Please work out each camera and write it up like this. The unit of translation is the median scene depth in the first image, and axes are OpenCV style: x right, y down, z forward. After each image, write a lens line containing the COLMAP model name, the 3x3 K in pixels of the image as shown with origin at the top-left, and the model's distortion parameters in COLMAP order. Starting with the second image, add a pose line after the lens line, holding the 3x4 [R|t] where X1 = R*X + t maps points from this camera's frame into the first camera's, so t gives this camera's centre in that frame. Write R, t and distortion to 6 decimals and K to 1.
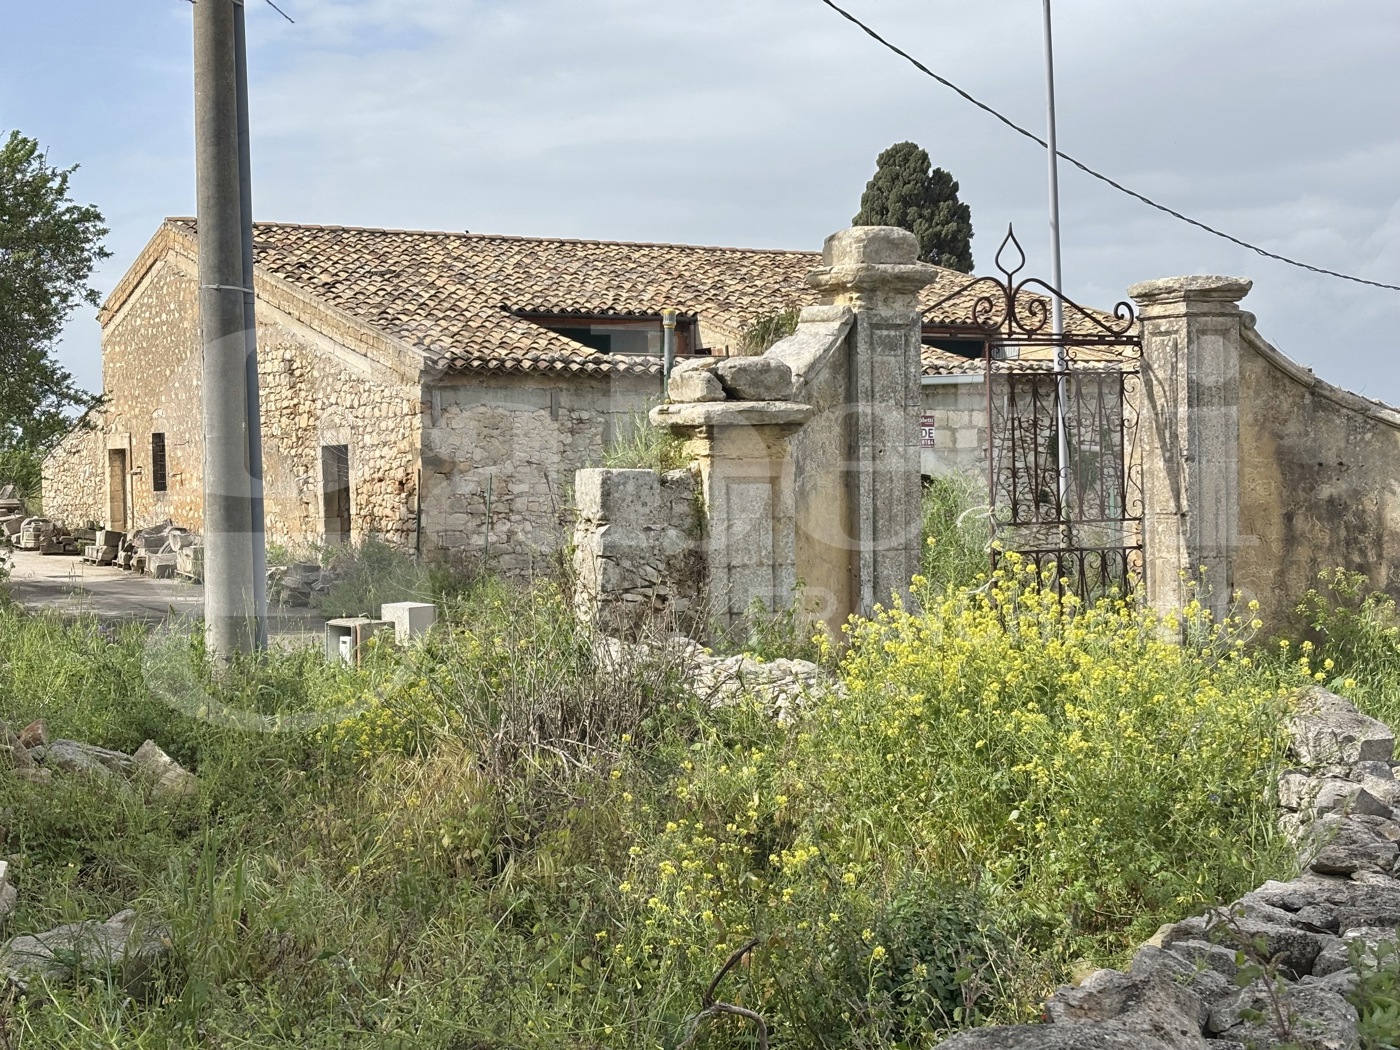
lens RADIAL K [[2220.8, 0, 702.4], [0, 2220.8, 551.9], [0, 0, 1]] dist [0.145507, 0.000000]
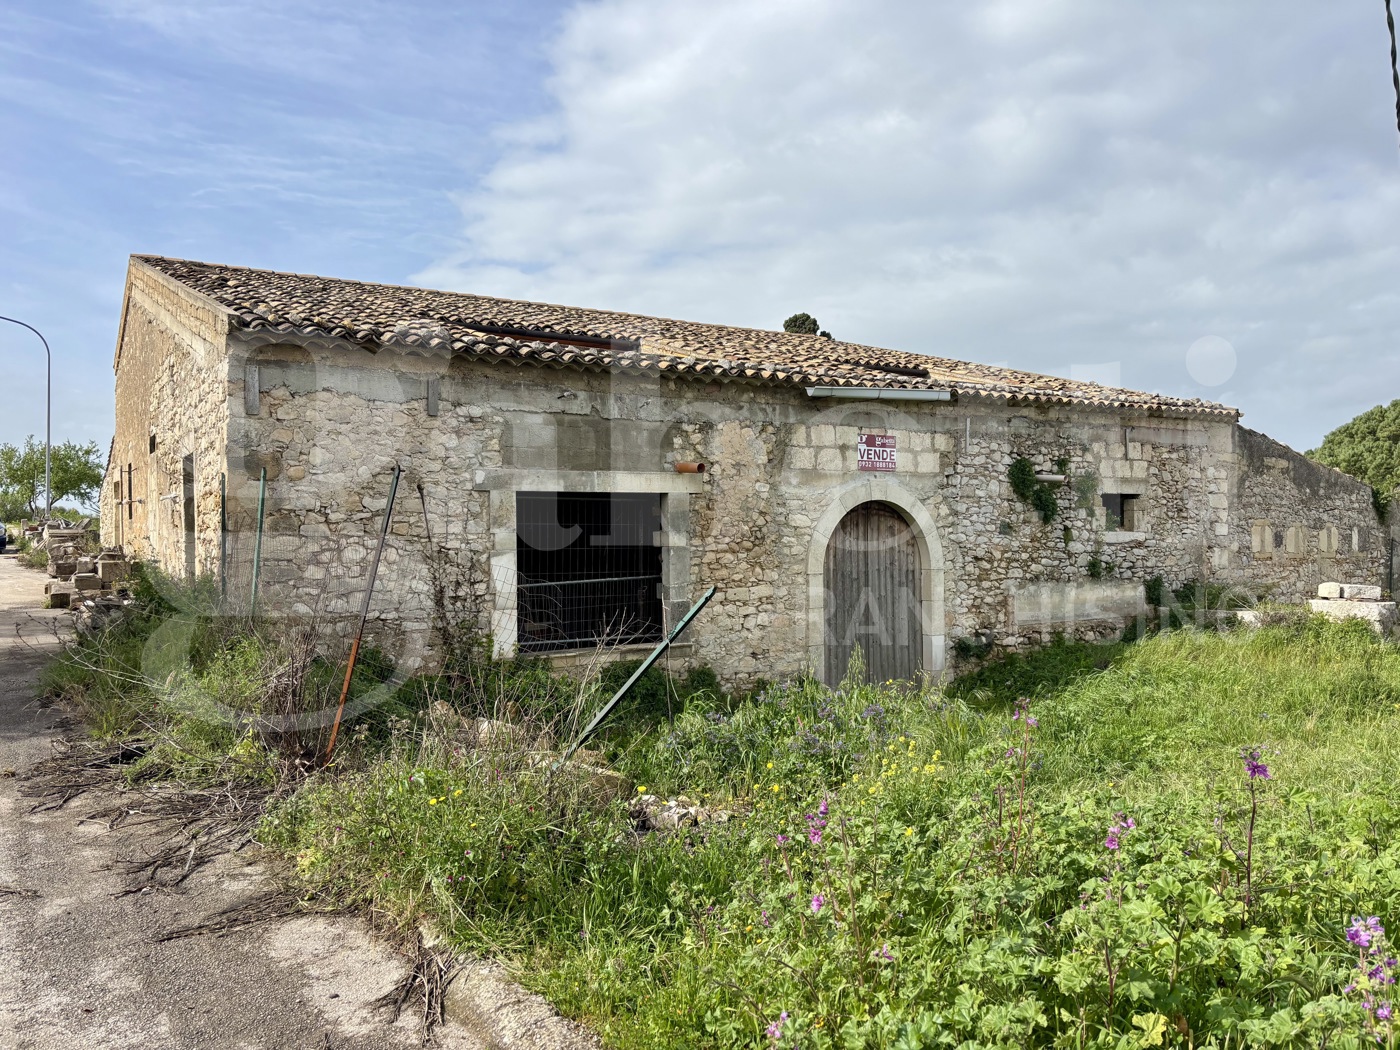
lens RADIAL K [[1104.5, 0, 690.9], [0, 1104.5, 532.1], [0, 0, 1]] dist [0.067926, -0.055919]
pose [[0.999912, 0.009011, 0.009709, 0.019387], [-0.008685, 0.999415, -0.033075, -0.007545], [-0.010002, 0.032988, 0.999406, 0.625540]]
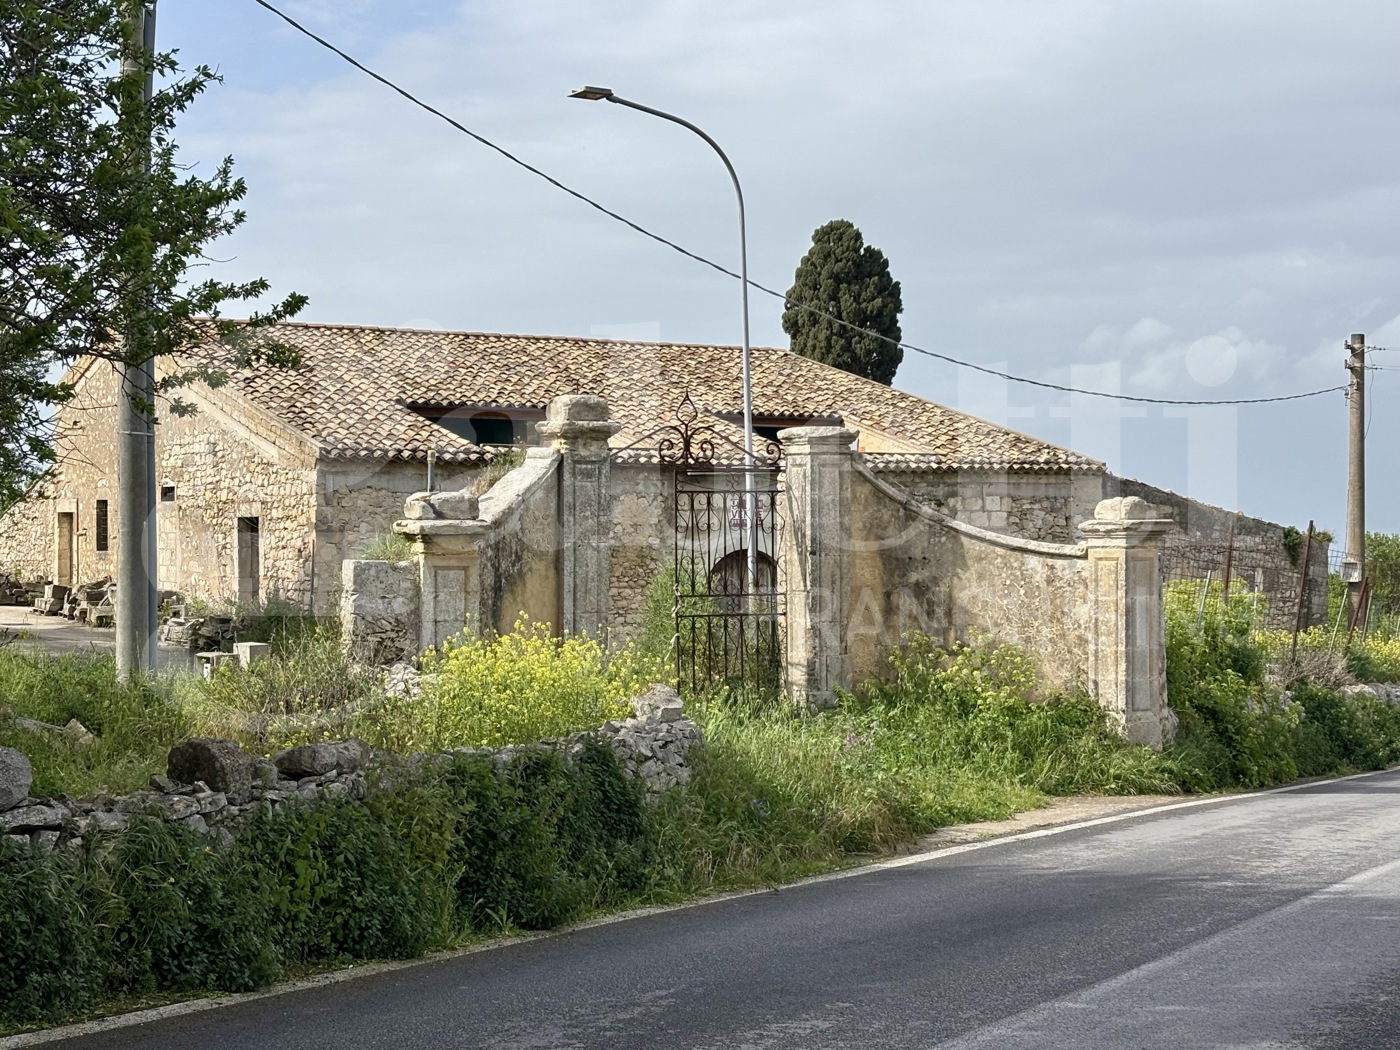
lens RADIAL K [[2397.5, 0, 705.0], [0, 2397.5, 529.8], [0, 0, 1]] dist [0.141740, 0.000000]
pose [[0.999839, 0.017831, 0.002025, 0.080760], [-0.017751, 0.999247, -0.034490, -0.001177], [-0.002639, 0.034449, 0.999403, -0.300940]]
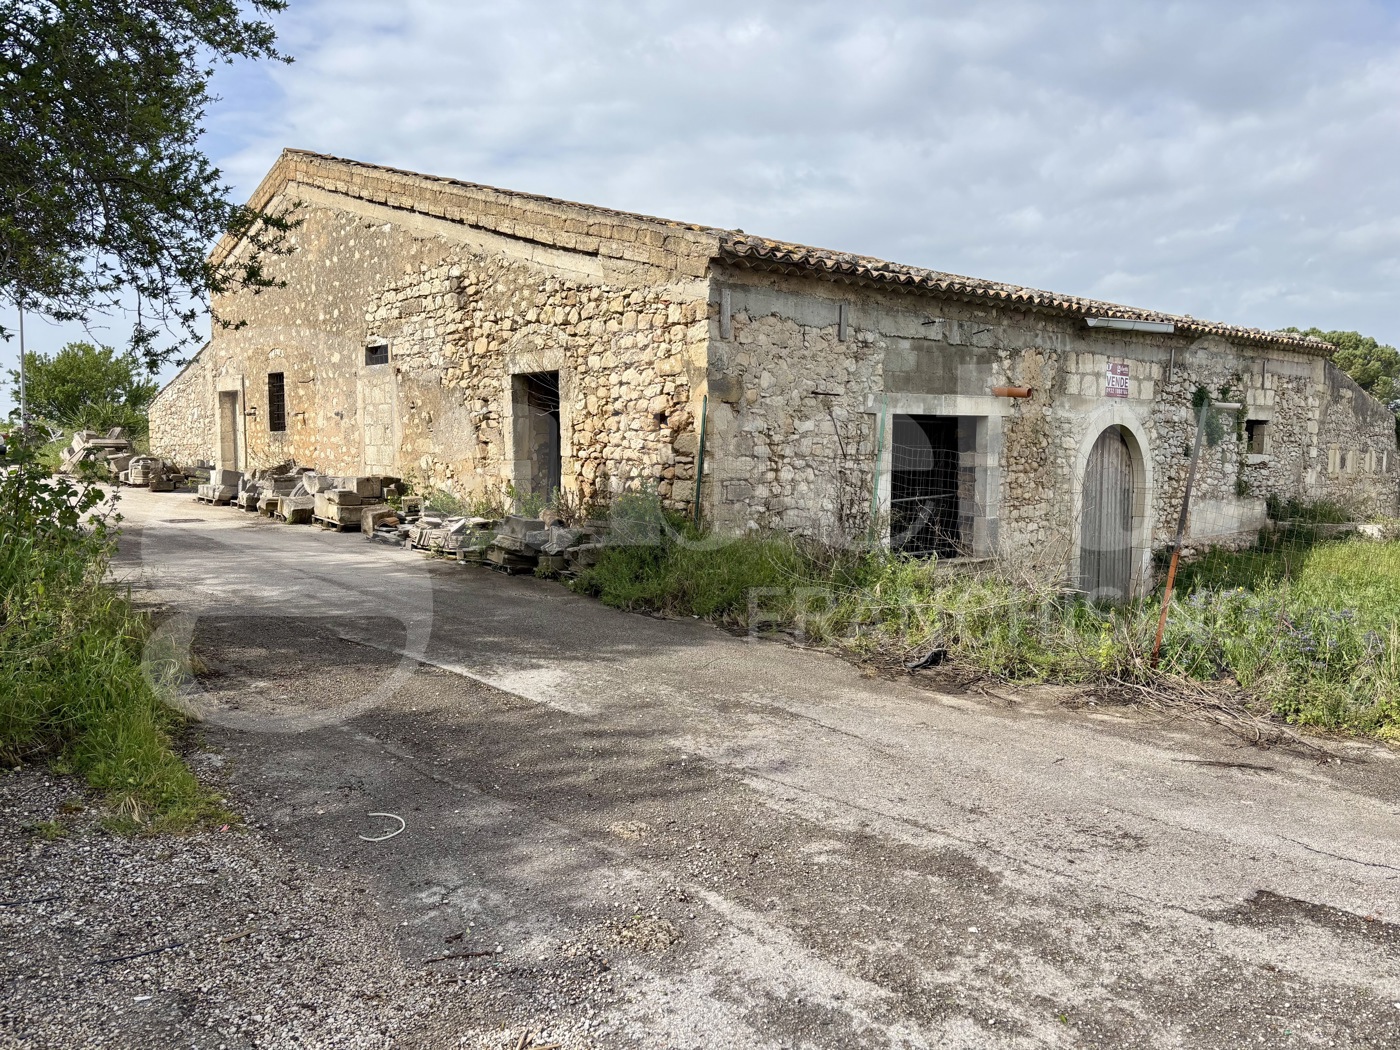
lens RADIAL K [[1104.5, 0, 699.8], [0, 1104.5, 538.5], [0, 0, 1]] dist [0.067926, -0.055919]
pose [[0.984254, 0.004126, 0.176710, -0.188881], [-0.012722, 0.998788, 0.047539, -0.006873], [-0.176299, -0.049039, 0.983114, 0.621286]]
